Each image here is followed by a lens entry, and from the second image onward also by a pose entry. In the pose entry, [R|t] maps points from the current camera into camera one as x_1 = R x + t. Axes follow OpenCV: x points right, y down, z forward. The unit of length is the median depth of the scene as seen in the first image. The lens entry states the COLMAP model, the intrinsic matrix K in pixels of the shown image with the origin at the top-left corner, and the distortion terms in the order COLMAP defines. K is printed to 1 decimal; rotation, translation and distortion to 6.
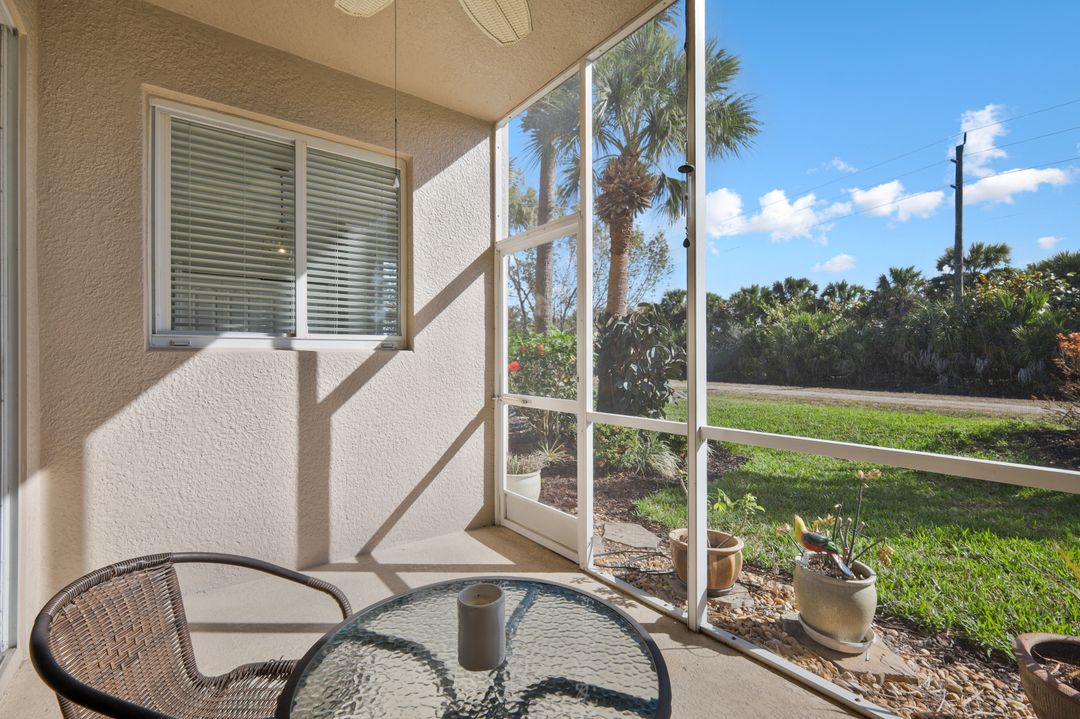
lens RADIAL K [[481.9, 0, 546.4], [0, 481.9, 359.2], [0, 0, 1]] dist [0.000503, -0.000323]
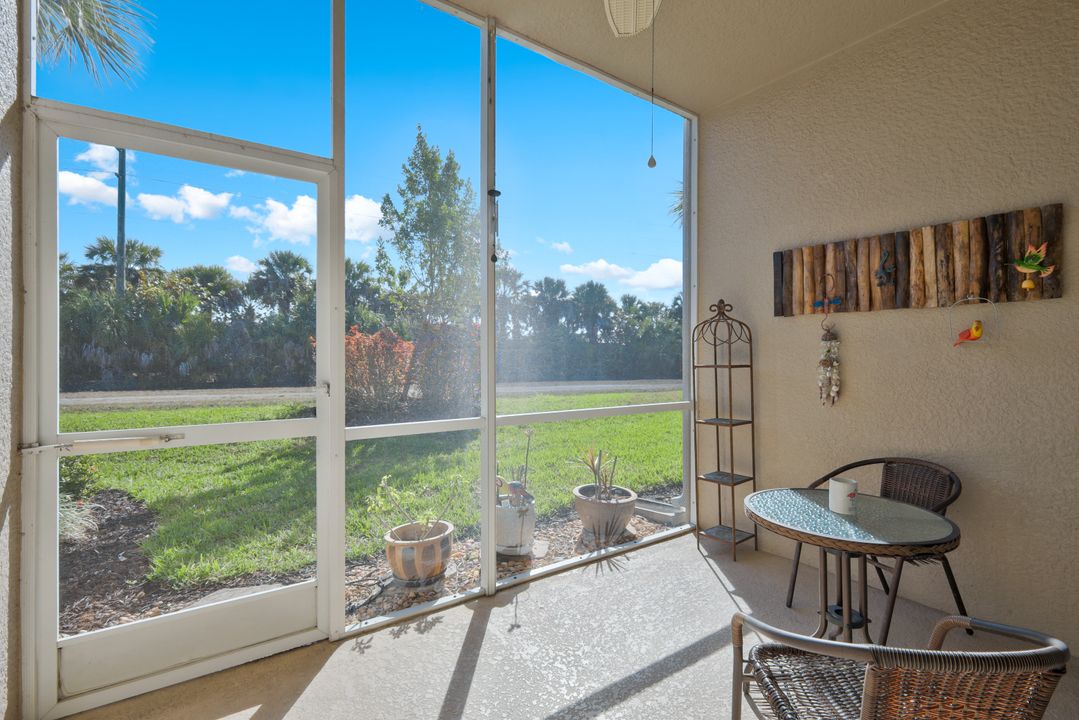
lens RADIAL K [[481.5, 0, 550.0], [0, 481.5, 353.7], [0, 0, 1]] dist [0.000503, -0.000323]
pose [[0.055824, -0.000240, 0.998441, -0.083170], [0.000052, 1.000000, 0.000237, -0.000981], [-0.998441, 0.000038, 0.055824, 0.080099]]
